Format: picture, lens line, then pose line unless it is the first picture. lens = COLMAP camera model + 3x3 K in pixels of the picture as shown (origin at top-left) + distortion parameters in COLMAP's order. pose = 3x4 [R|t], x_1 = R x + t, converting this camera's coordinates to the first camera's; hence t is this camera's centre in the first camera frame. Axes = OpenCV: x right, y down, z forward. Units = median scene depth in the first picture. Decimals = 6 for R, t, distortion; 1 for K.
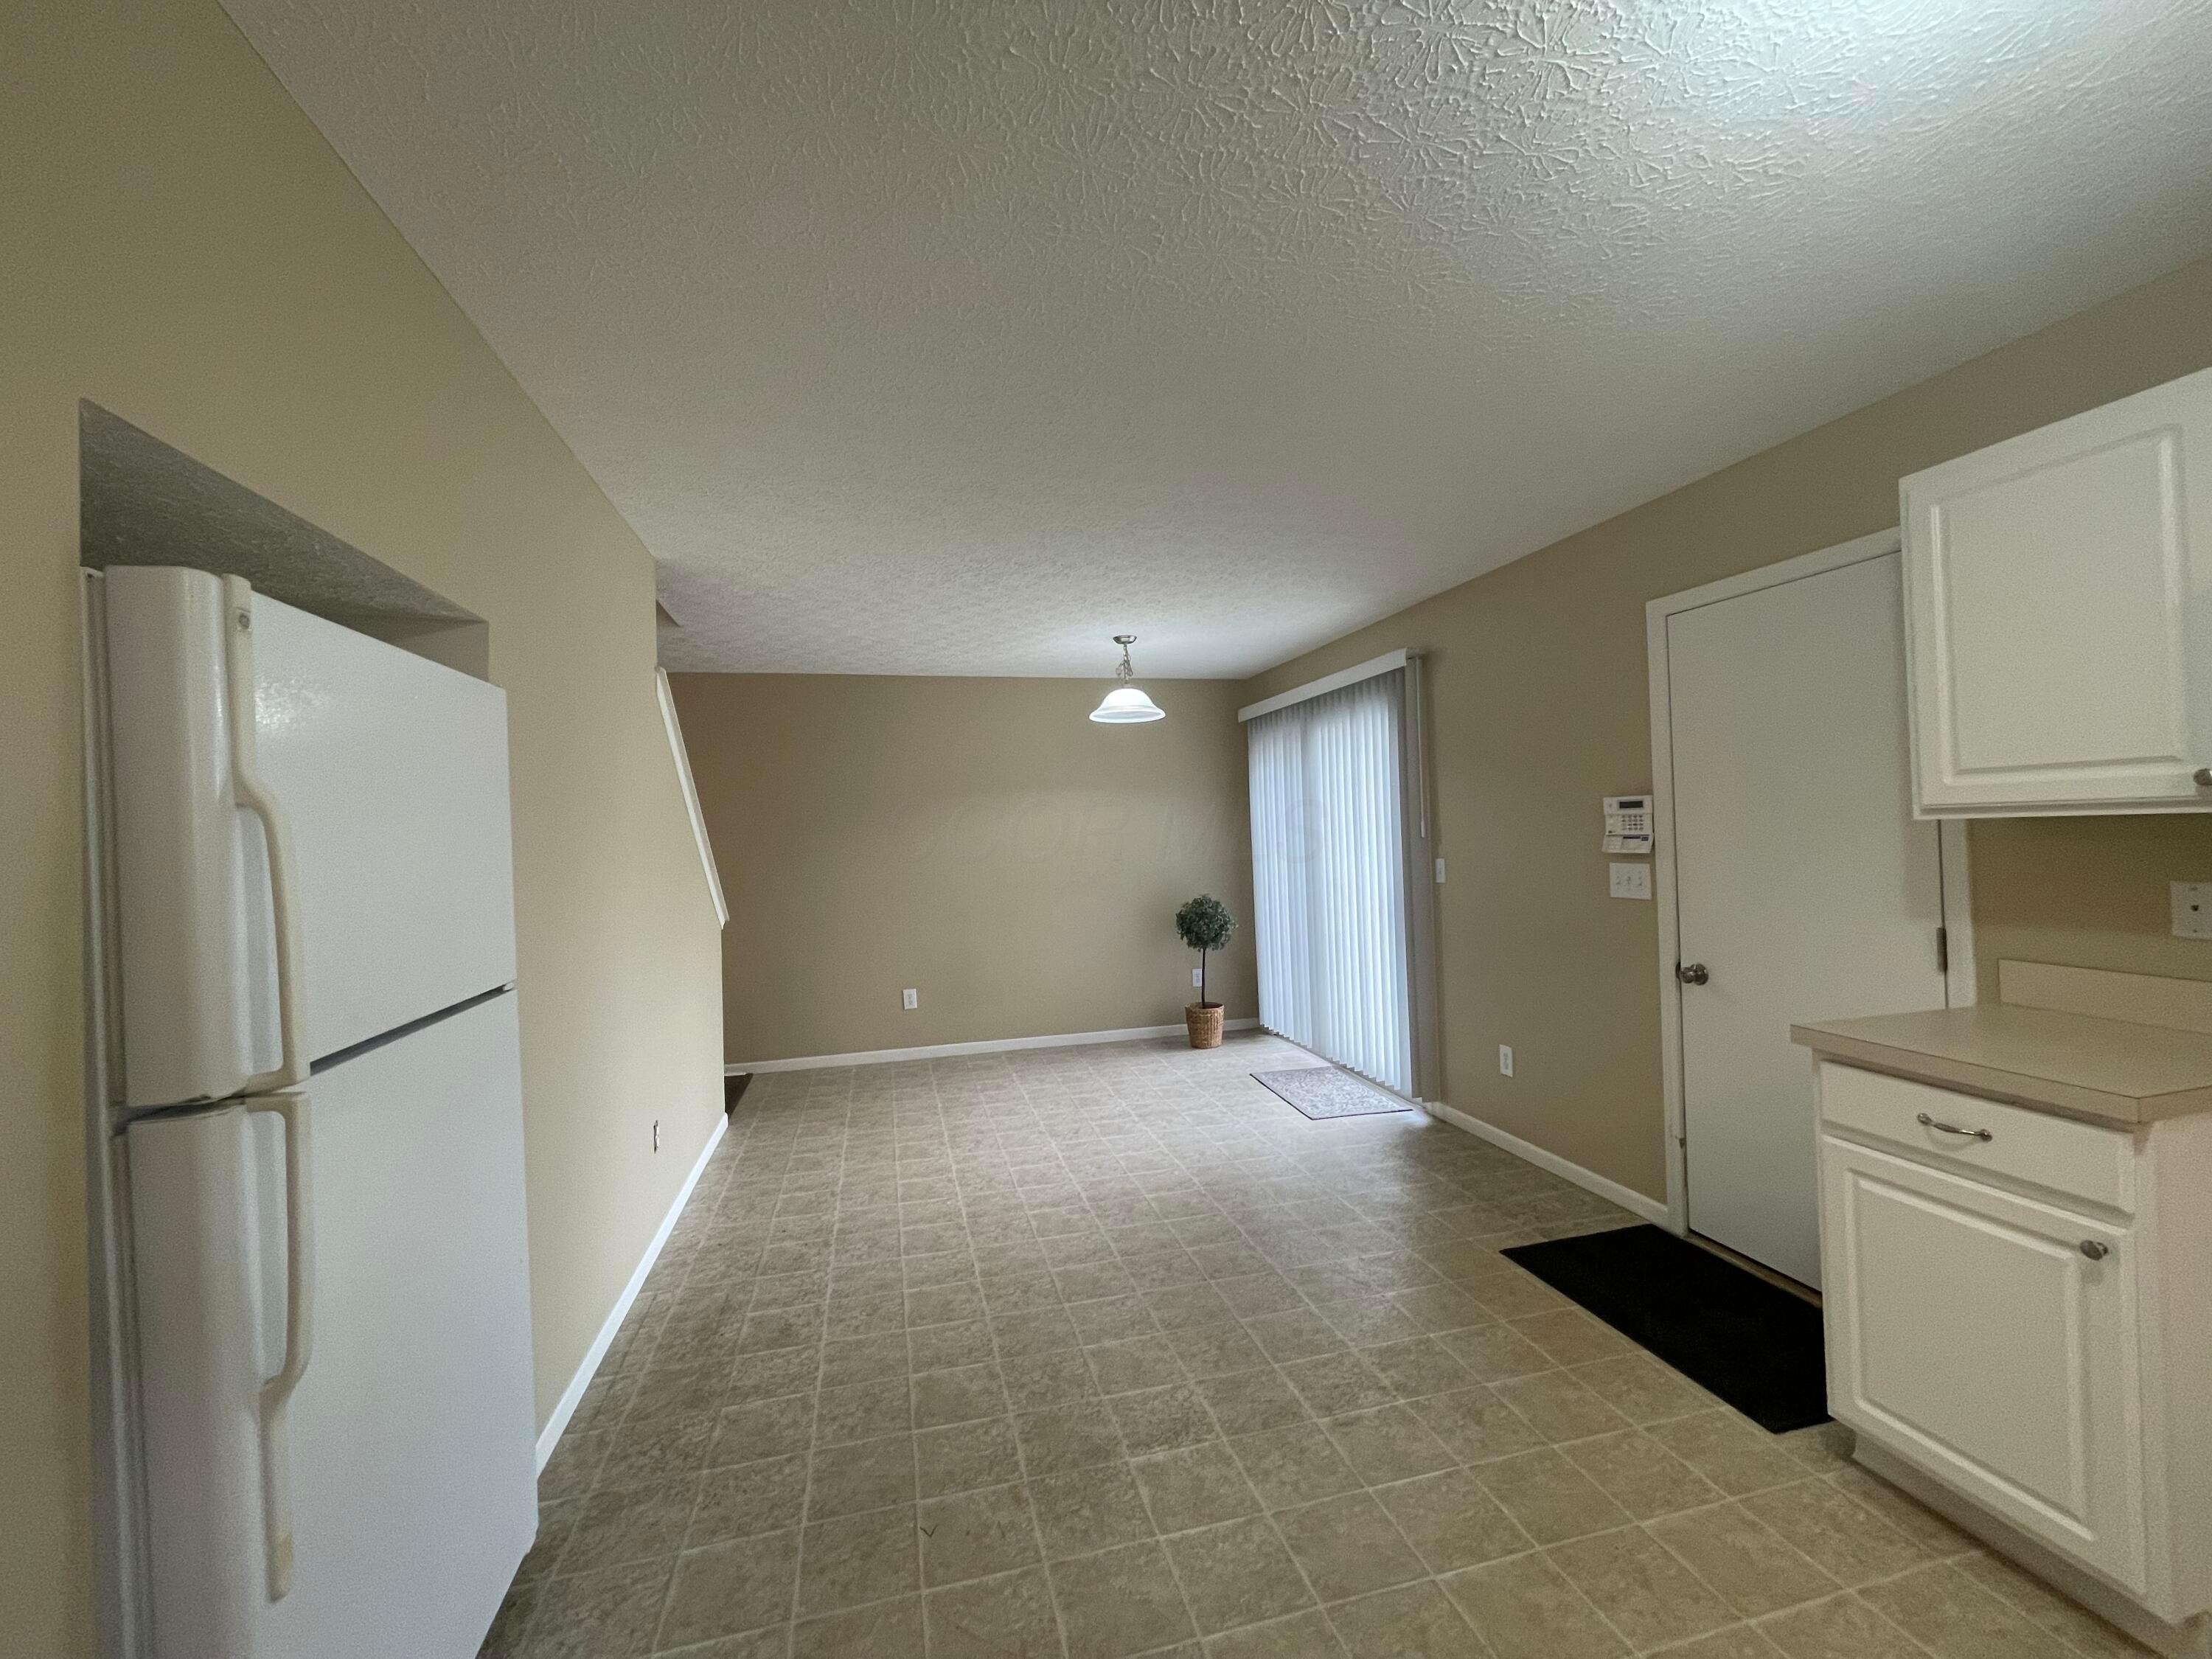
lens RADIAL K [[900.9, 0, 1114.6], [0, 900.9, 838.7], [0, 0, 1]] dist [0.001495, -0.000844]
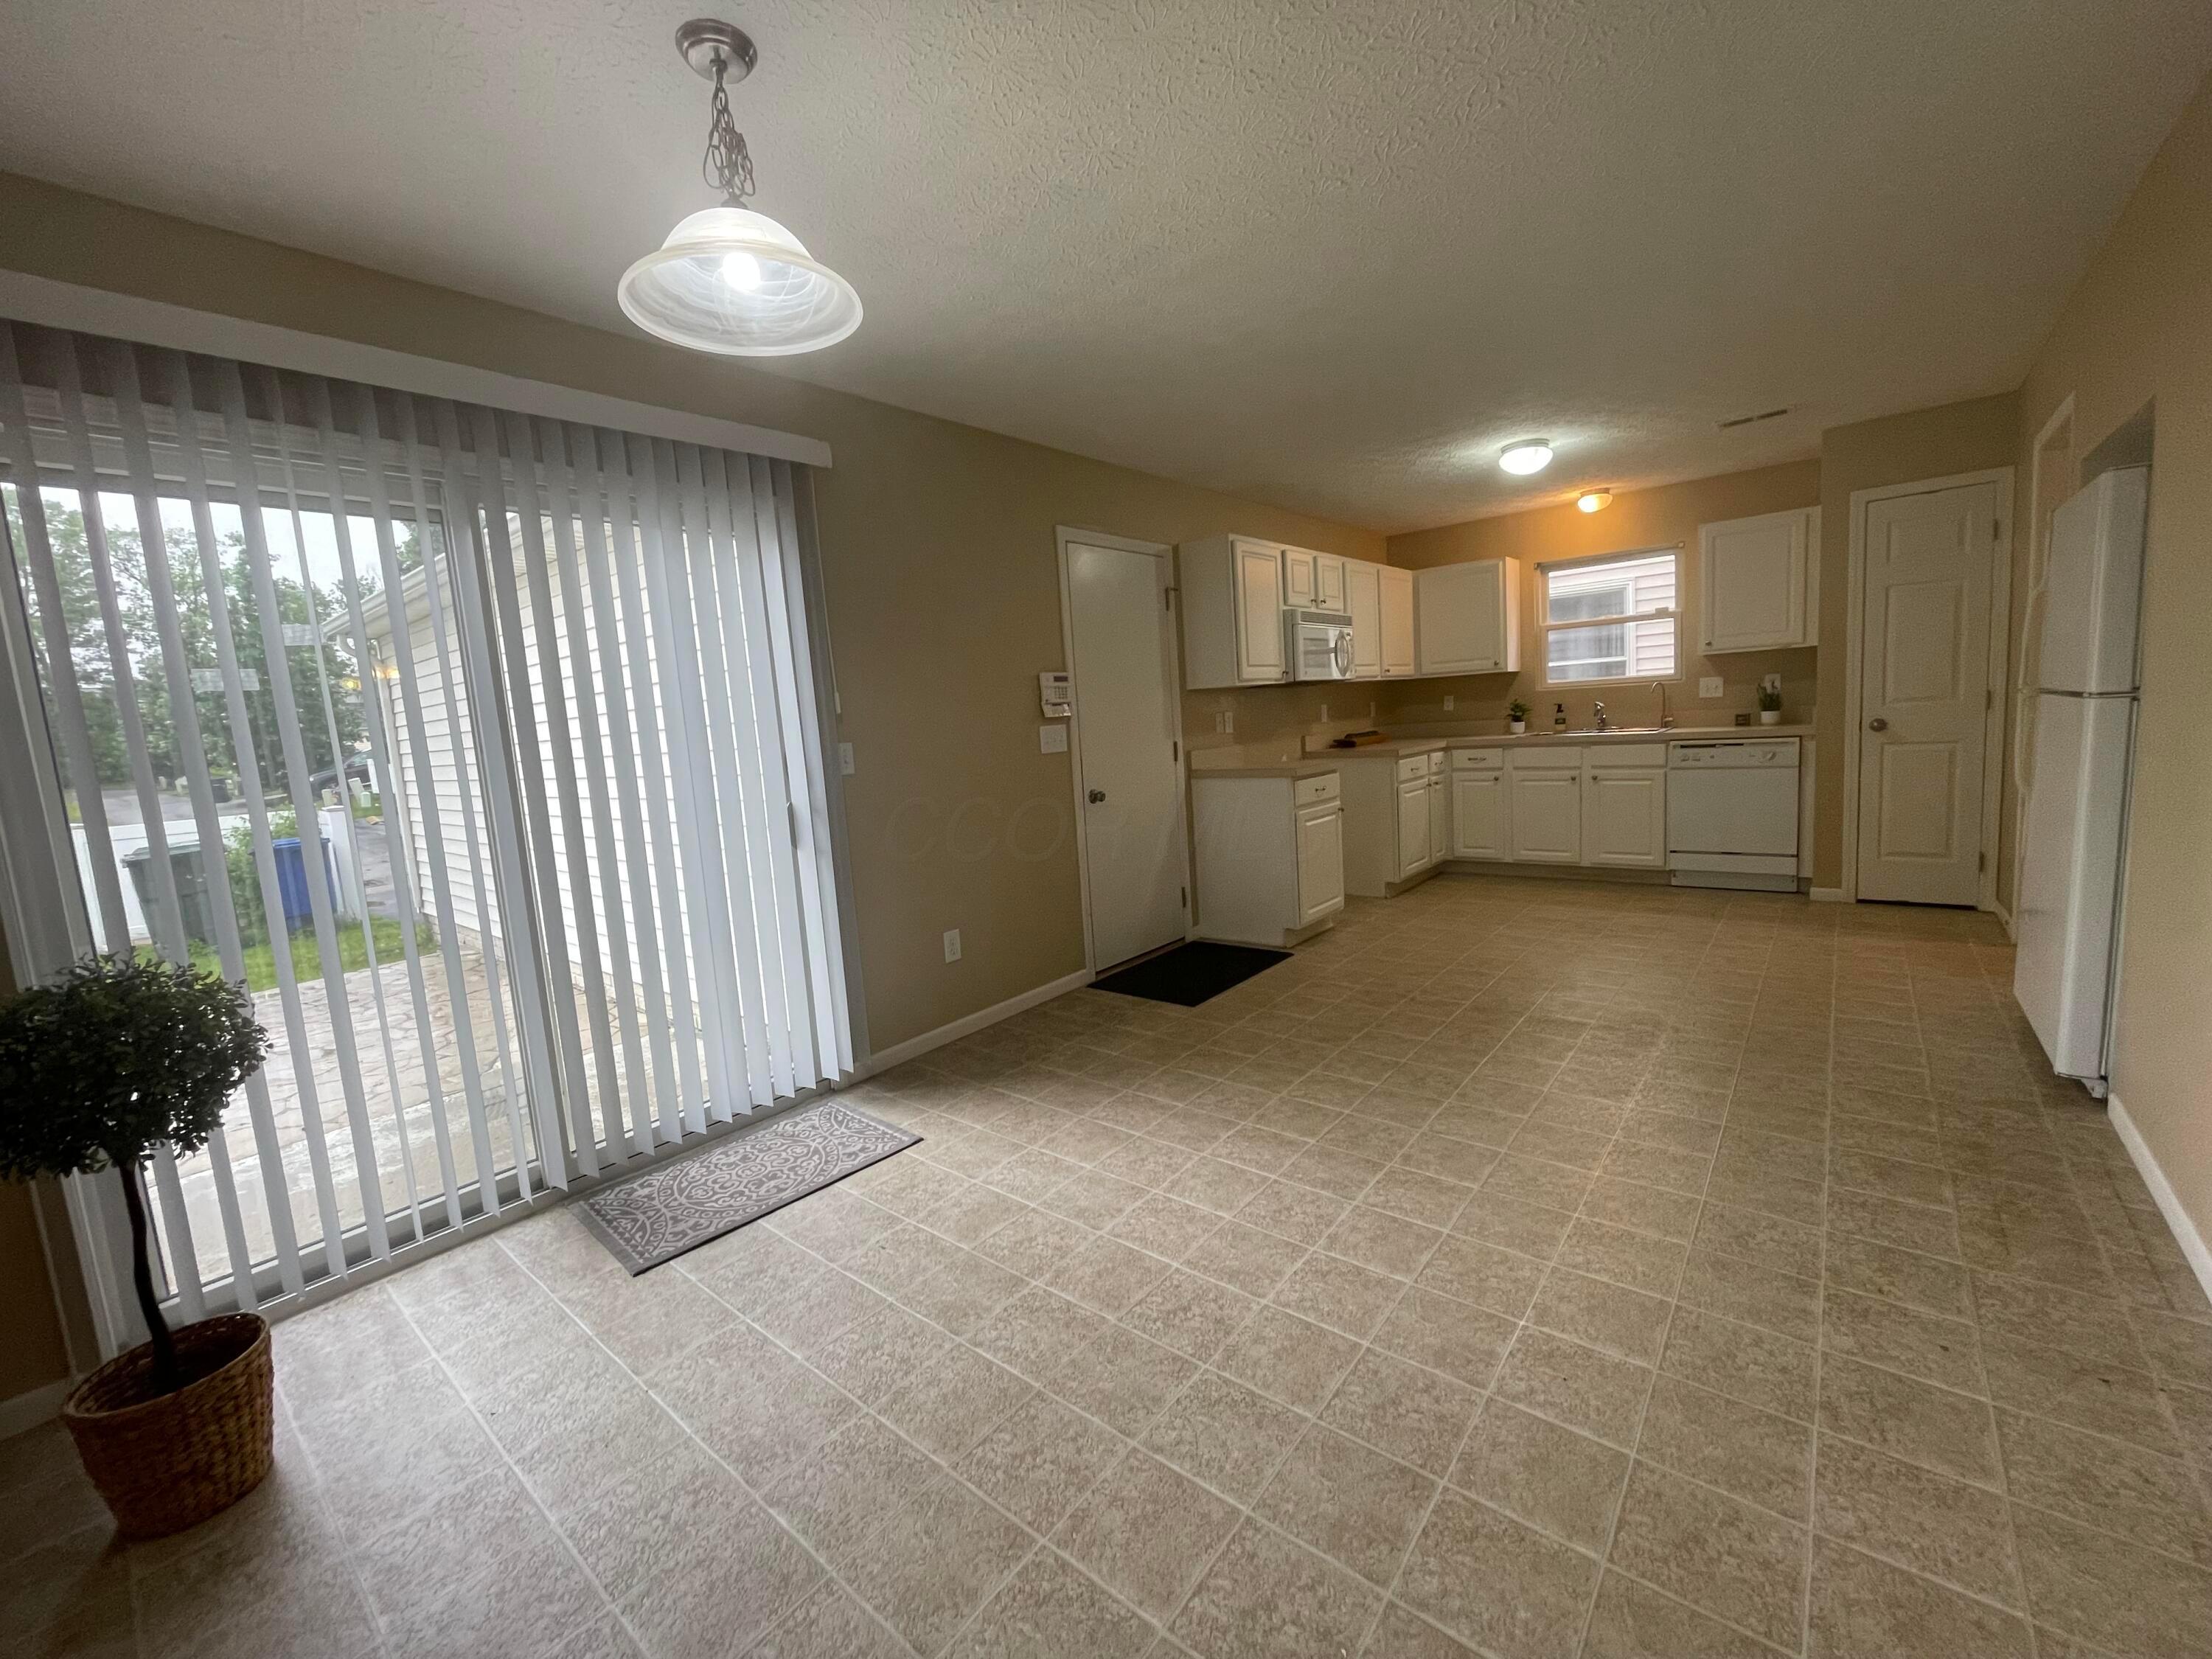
lens RADIAL K [[900.9, 0, 1088.7], [0, 900.9, 817.1], [0, 0, 1]] dist [0.001495, -0.000844]
pose [[-0.573587, -0.024567, 0.818776, -0.506607], [0.084462, 0.992449, 0.088947, 0.046432], [-0.814778, 0.120174, -0.567181, 1.675030]]
